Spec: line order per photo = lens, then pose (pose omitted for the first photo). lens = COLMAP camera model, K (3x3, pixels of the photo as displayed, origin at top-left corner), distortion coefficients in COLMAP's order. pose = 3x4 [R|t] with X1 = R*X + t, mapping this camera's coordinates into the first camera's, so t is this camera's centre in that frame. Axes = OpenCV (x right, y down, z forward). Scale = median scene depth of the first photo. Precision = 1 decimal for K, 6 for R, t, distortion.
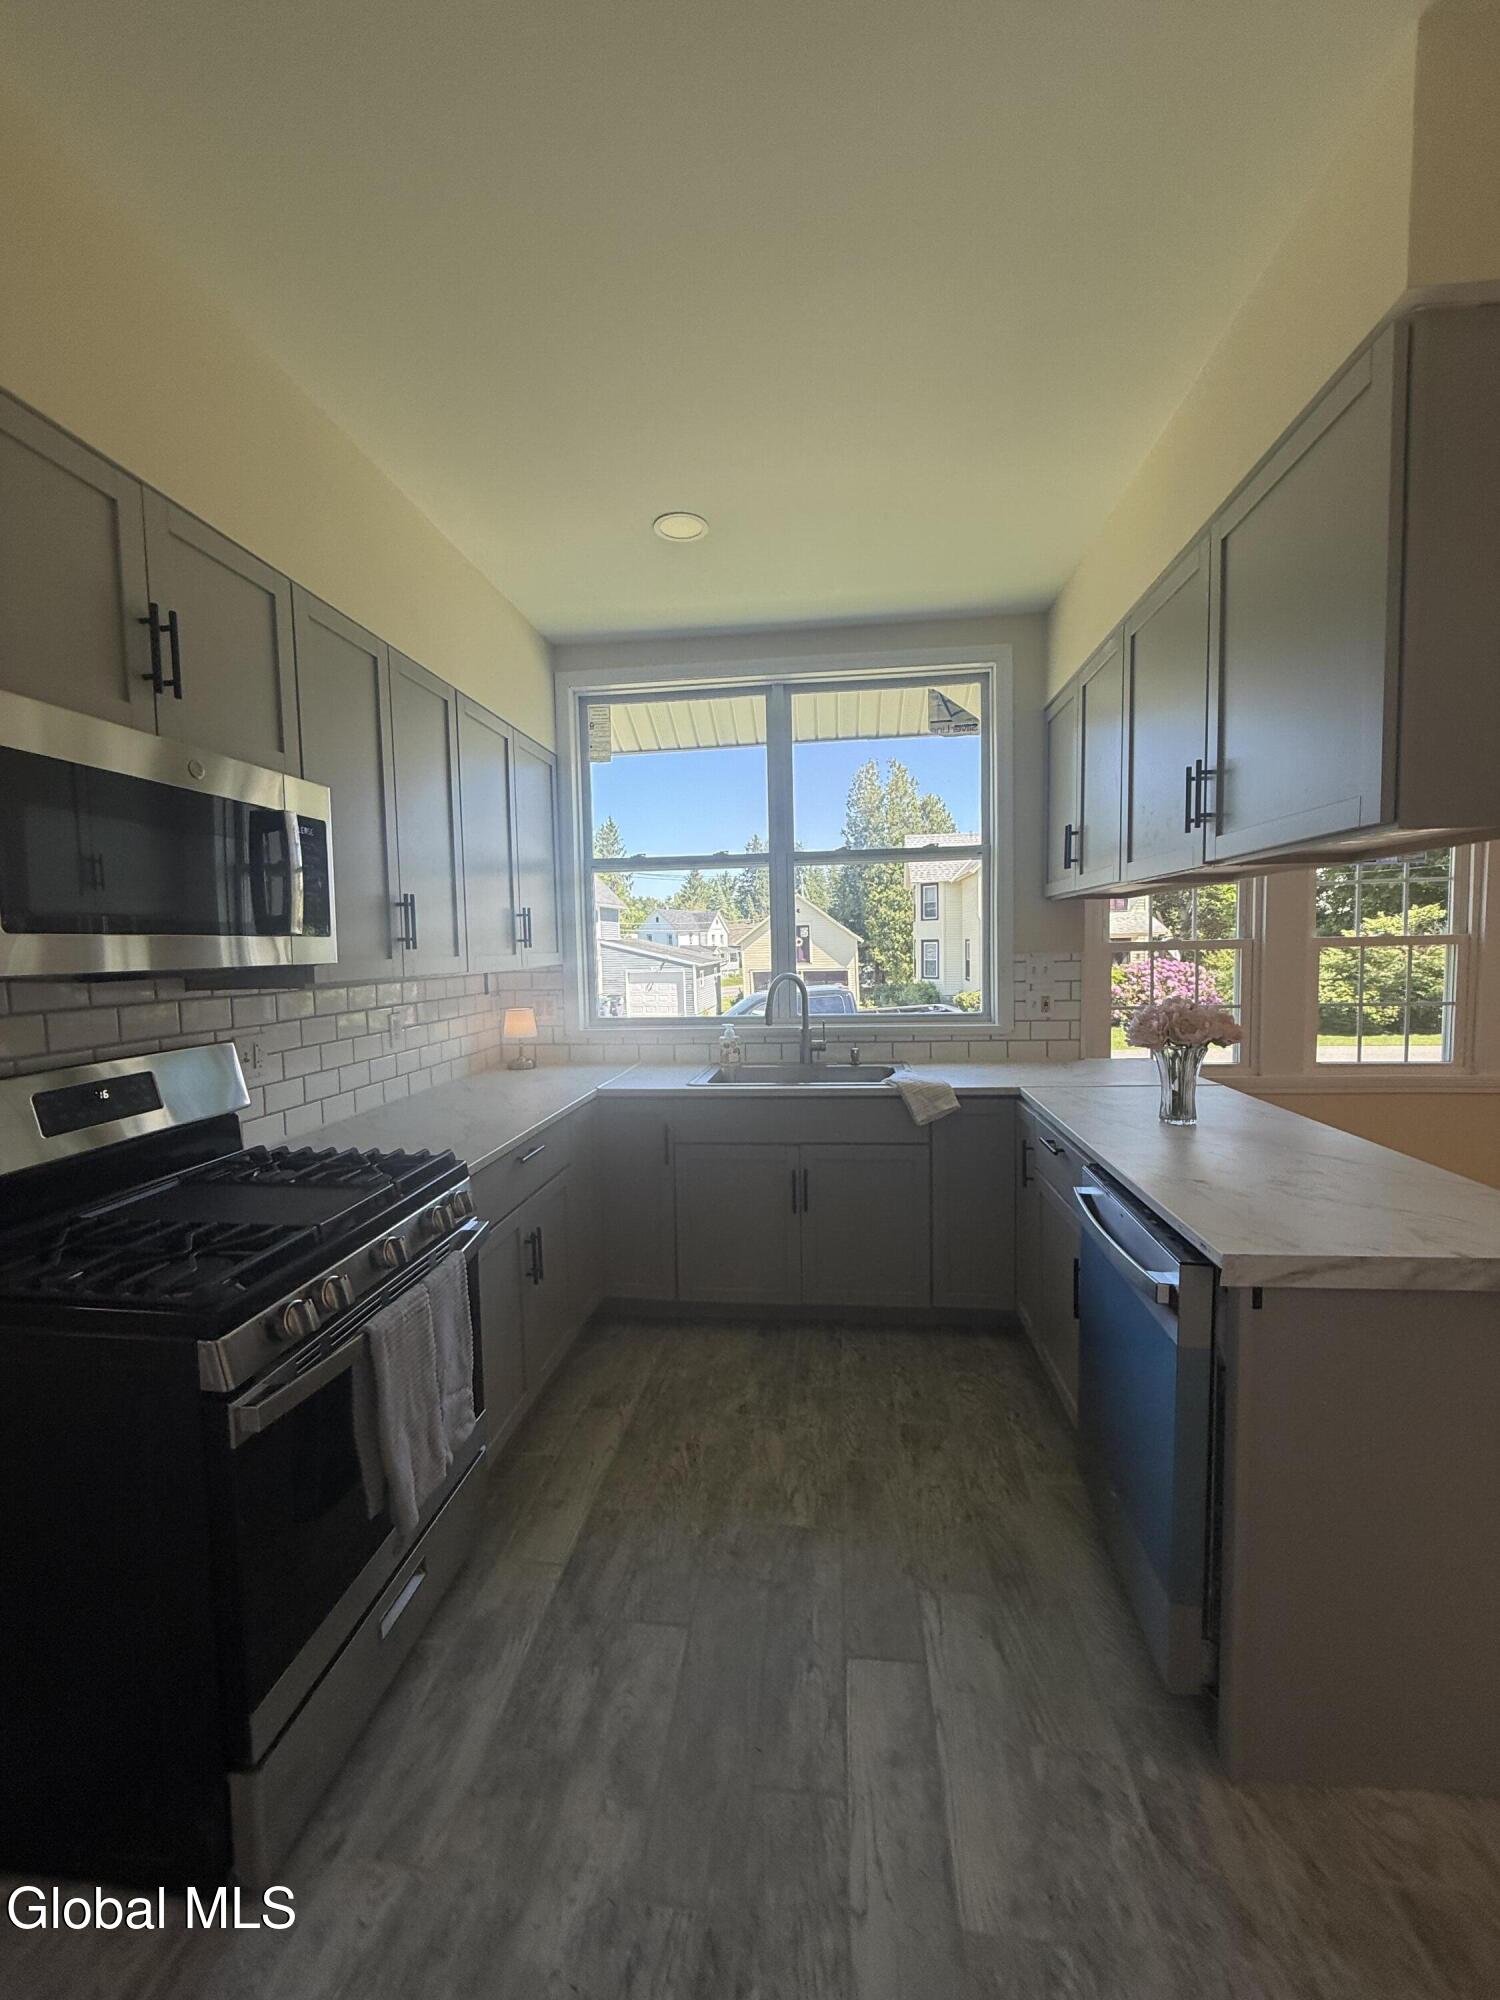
lens RADIAL K [[793.5, 0, 752.3], [0, 793.5, 996.1], [0, 0, 1]] dist [-0.000989, 0.000314]
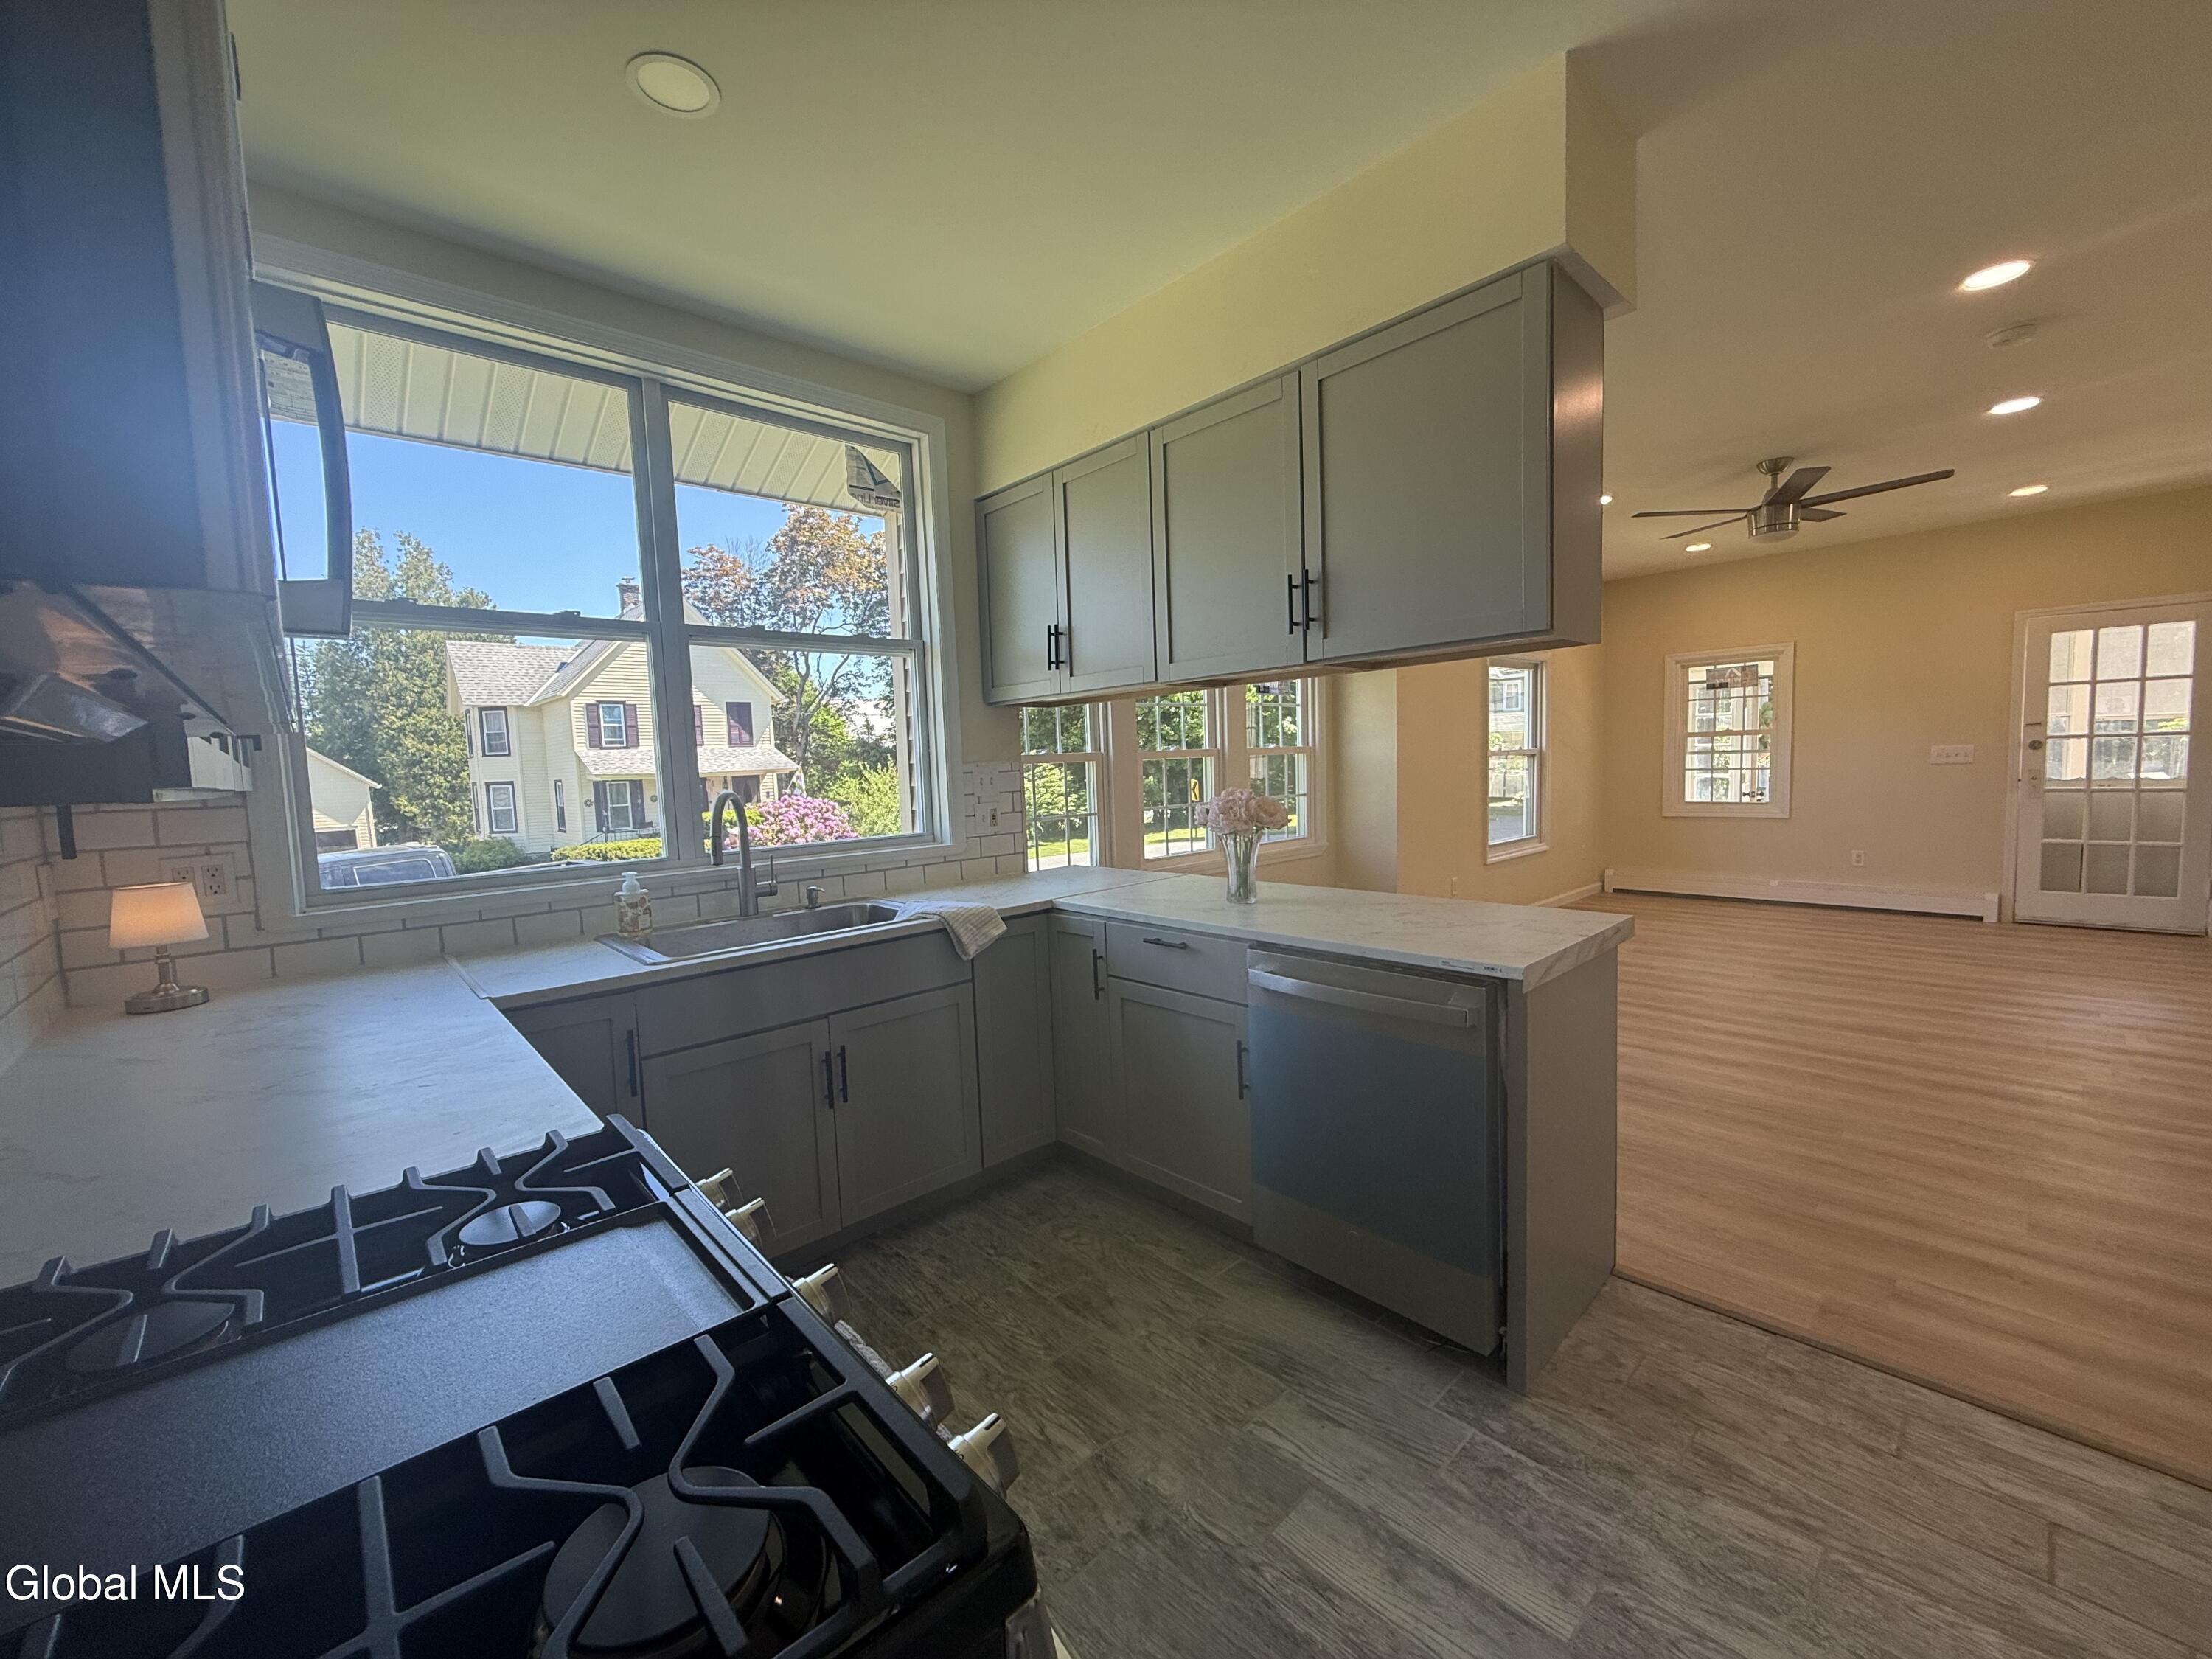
lens RADIAL K [[877.7, 0, 1106.0], [0, 877.7, 829.5], [0, 0, 1]] dist [-0.000989, 0.000314]
pose [[0.657900, -0.061726, 0.750571, -0.441364], [0.072981, 0.997170, 0.018036, 0.021122], [-0.749561, 0.042912, 0.660543, 0.304273]]
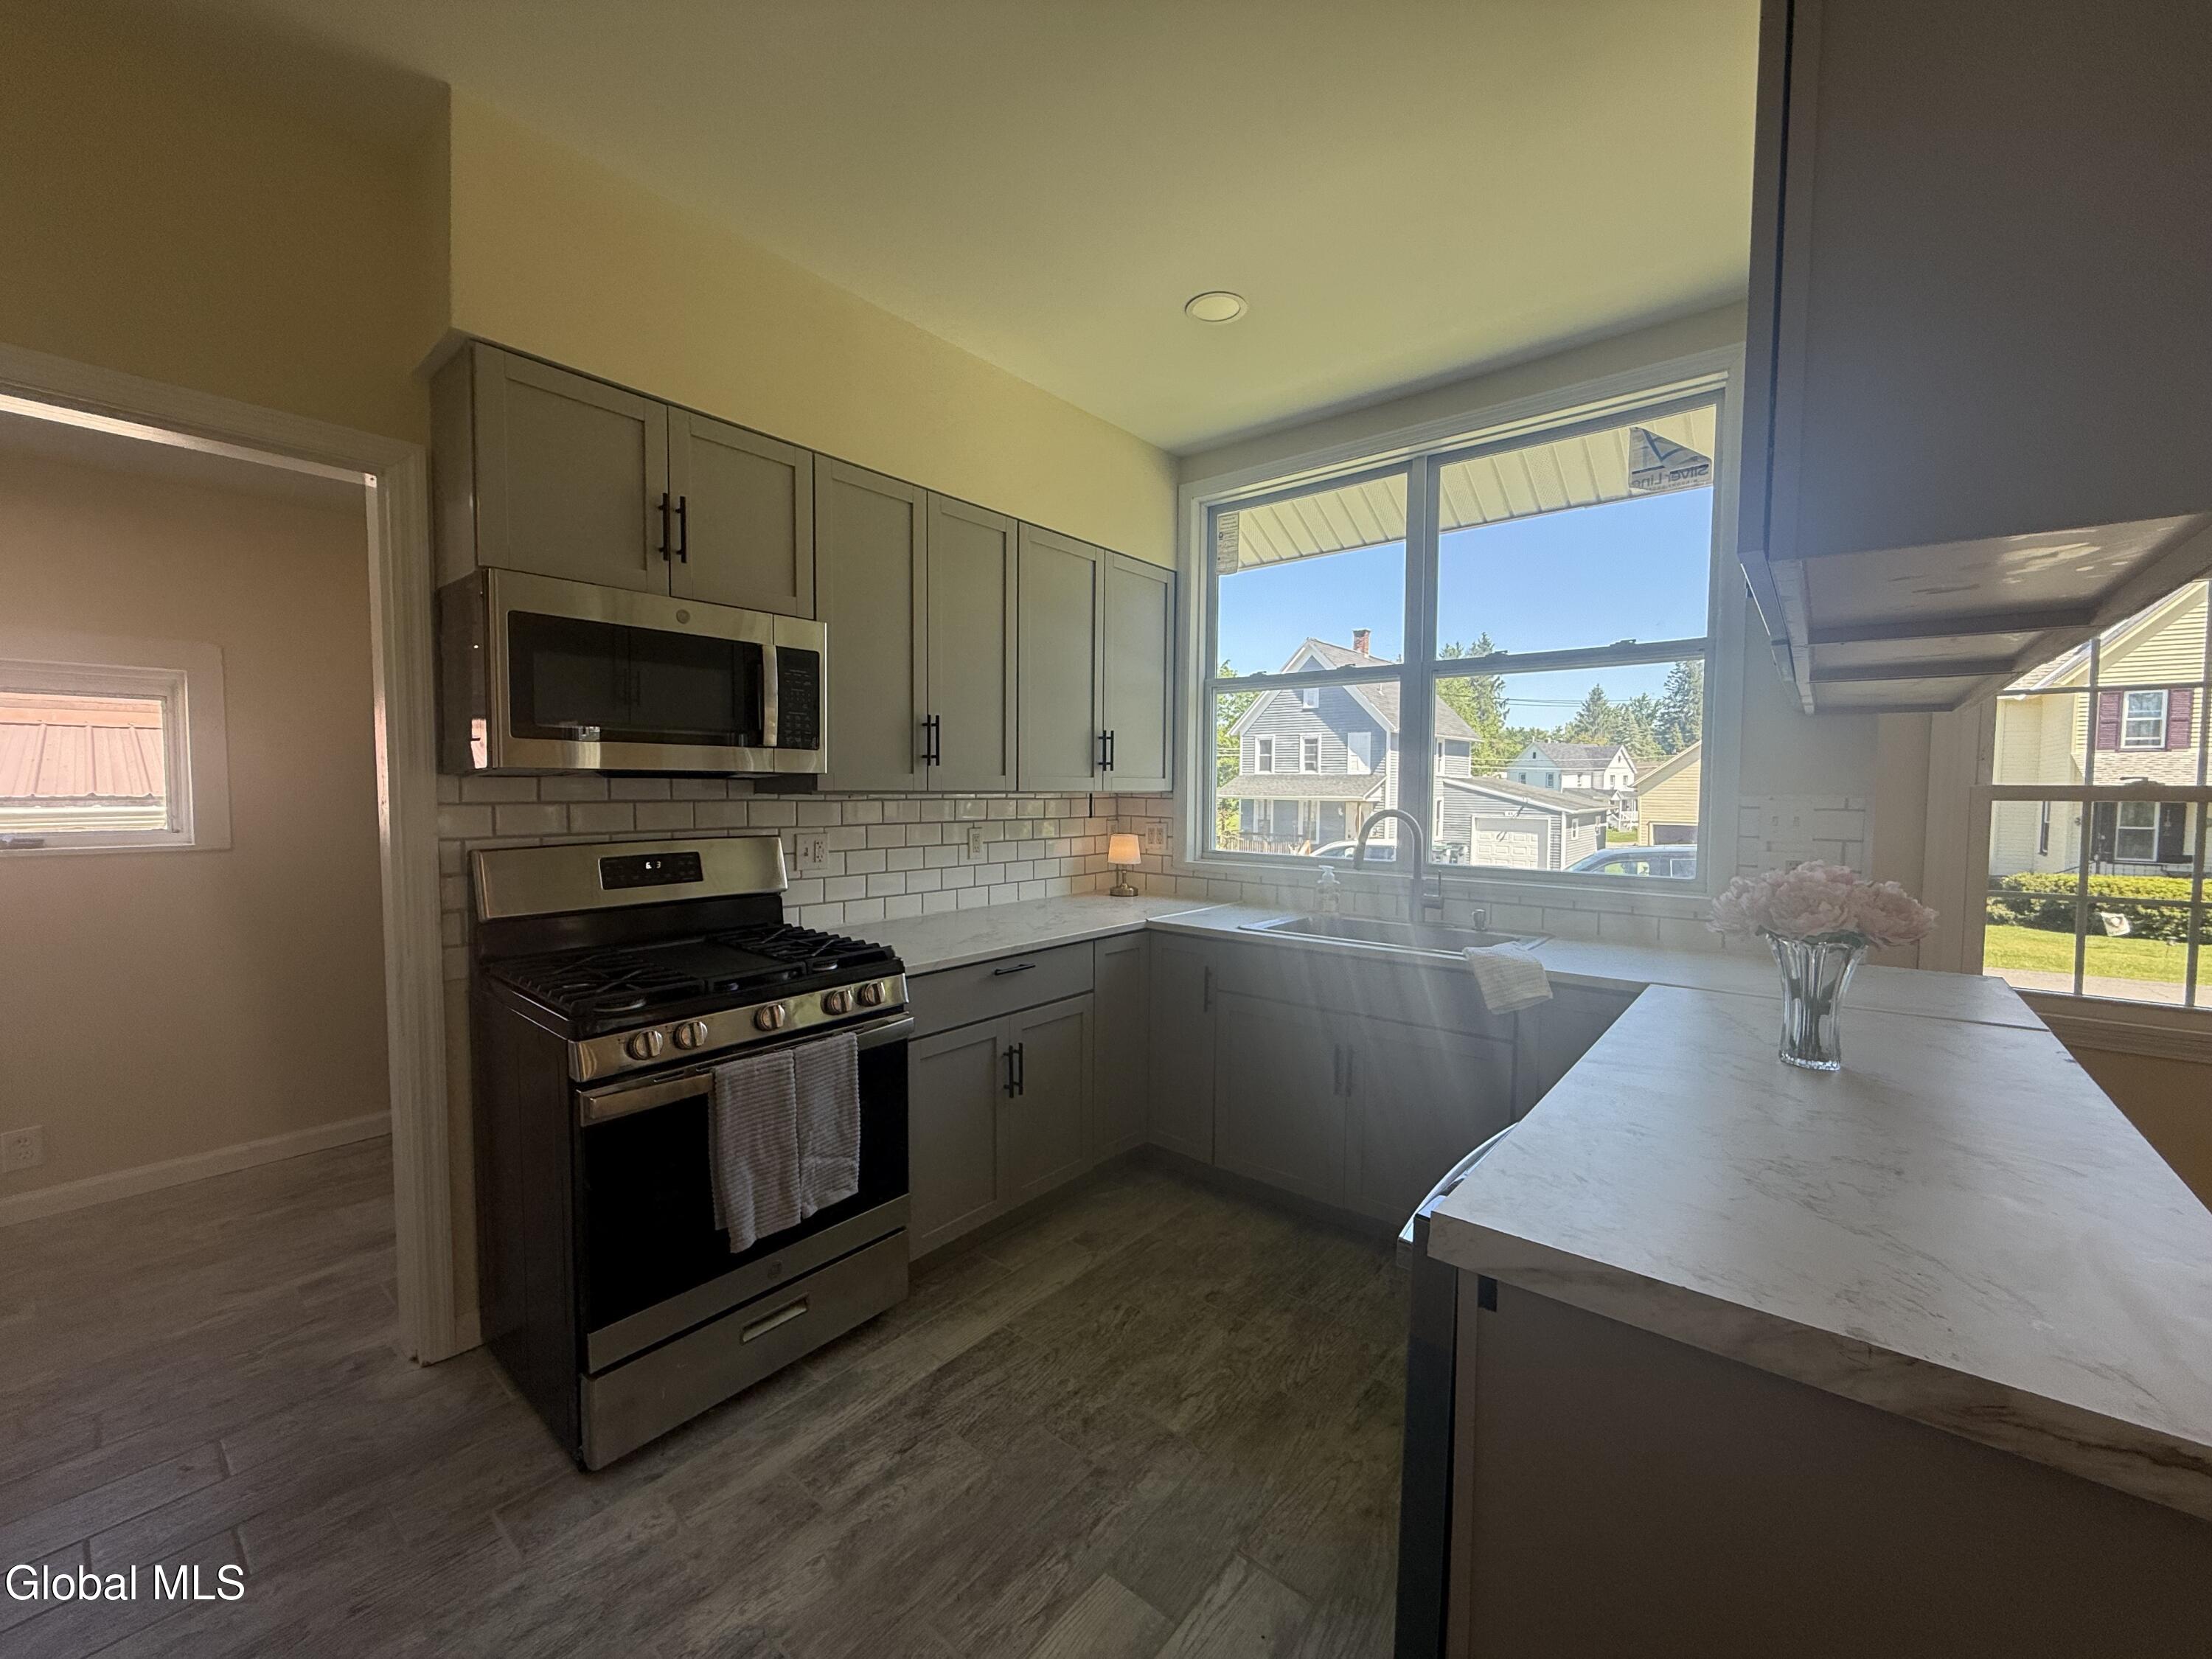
lens RADIAL K [[878.2, 0, 1106.0], [0, 878.2, 829.5], [0, 0, 1]] dist [0.000949, -0.000772]
pose [[0.837199, 0.055942, -0.544030, 0.394710], [-0.061532, 0.998074, 0.007941, 0.004207], [0.543426, 0.026826, 0.839028, 0.106164]]
